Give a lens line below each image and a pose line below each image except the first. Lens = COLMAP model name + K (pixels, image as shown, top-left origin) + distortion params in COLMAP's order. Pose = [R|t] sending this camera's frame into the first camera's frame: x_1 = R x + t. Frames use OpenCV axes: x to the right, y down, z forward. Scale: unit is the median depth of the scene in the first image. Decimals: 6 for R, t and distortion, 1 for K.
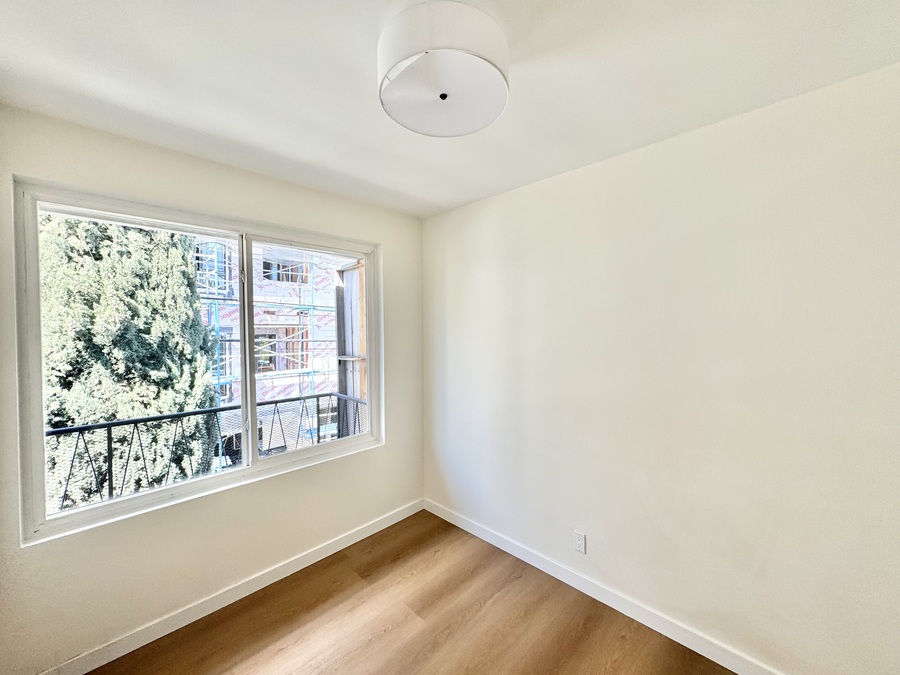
lens RADIAL K [[357.2, 0, 449.7], [0, 357.2, 335.6], [0, 0, 1]] dist [-0.000521, 0.000395]
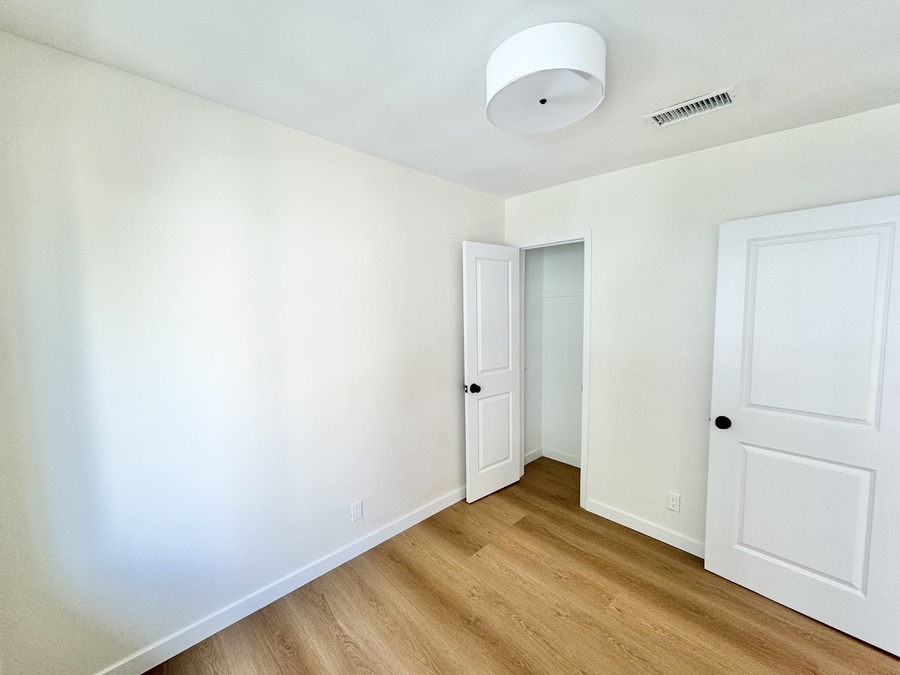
lens RADIAL K [[357.2, 0, 449.6], [0, 357.2, 335.9], [0, 0, 1]] dist [-0.000521, 0.000395]
pose [[0.014575, -0.072873, 0.997235, -0.680934], [0.021581, 0.997131, 0.072550, -0.013842], [-0.999661, 0.020464, 0.016106, 0.728428]]
